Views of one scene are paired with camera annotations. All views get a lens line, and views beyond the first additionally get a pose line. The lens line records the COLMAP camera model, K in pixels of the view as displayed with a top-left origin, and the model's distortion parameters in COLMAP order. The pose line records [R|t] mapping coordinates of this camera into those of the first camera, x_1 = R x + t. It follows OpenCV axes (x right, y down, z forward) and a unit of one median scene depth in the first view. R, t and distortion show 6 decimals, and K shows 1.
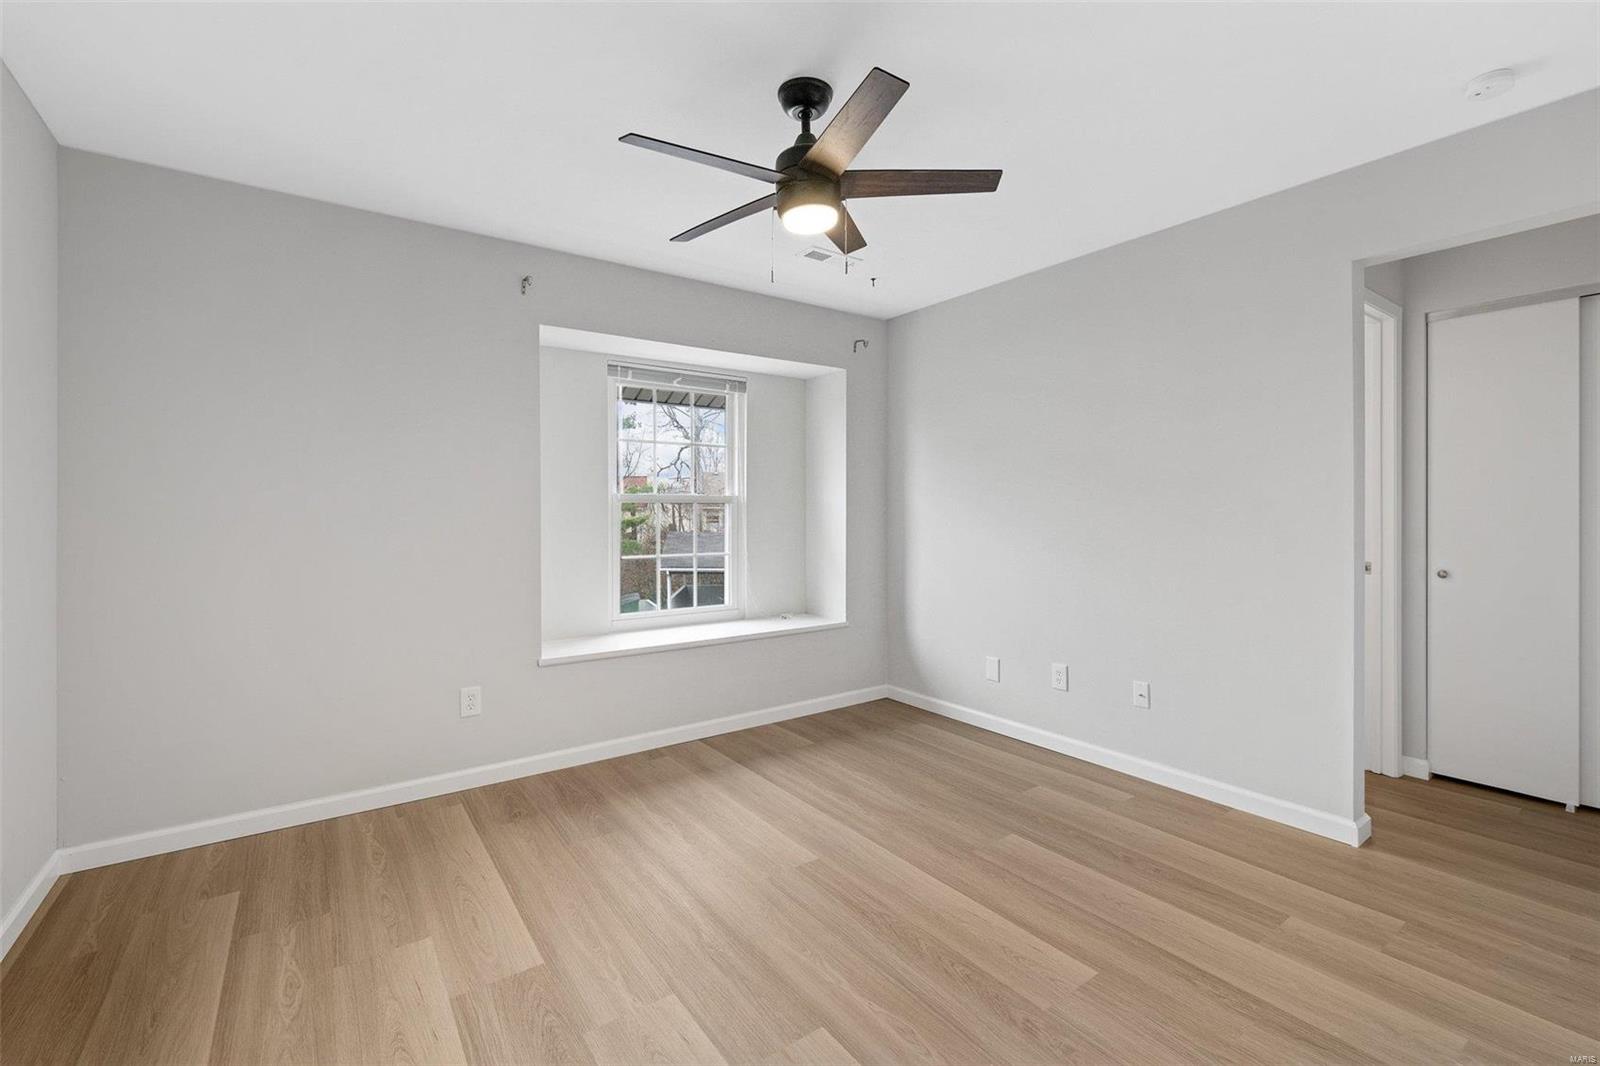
lens RADIAL K [[689.9, 0, 802.6], [0, 689.9, 506.1], [0, 0, 1]] dist [-0.000163, -0.000119]
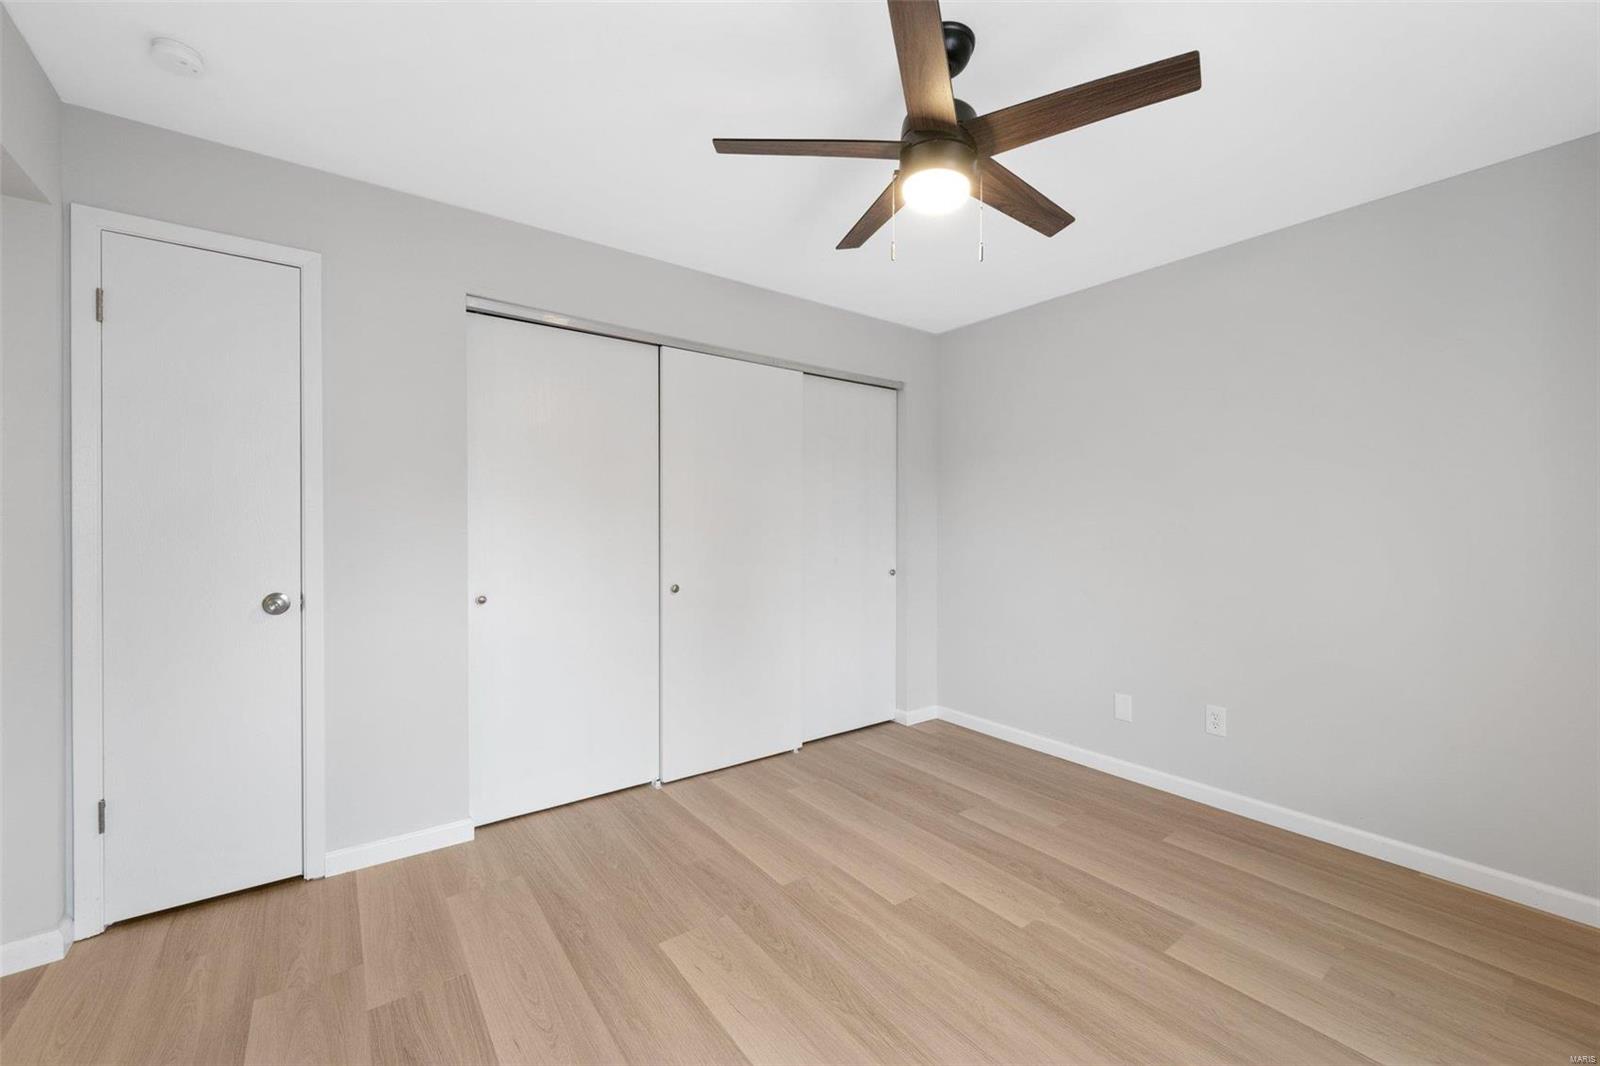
lens RADIAL K [[632.3, 0, 805.4], [0, 632.3, 524.0], [0, 0, 1]] dist [-0.000884, -0.000224]
pose [[-0.999541, -0.002089, -0.030223, 0.211703], [-0.001974, 0.999991, -0.003857, -0.000569], [0.030231, -0.003795, -0.999536, 1.938691]]
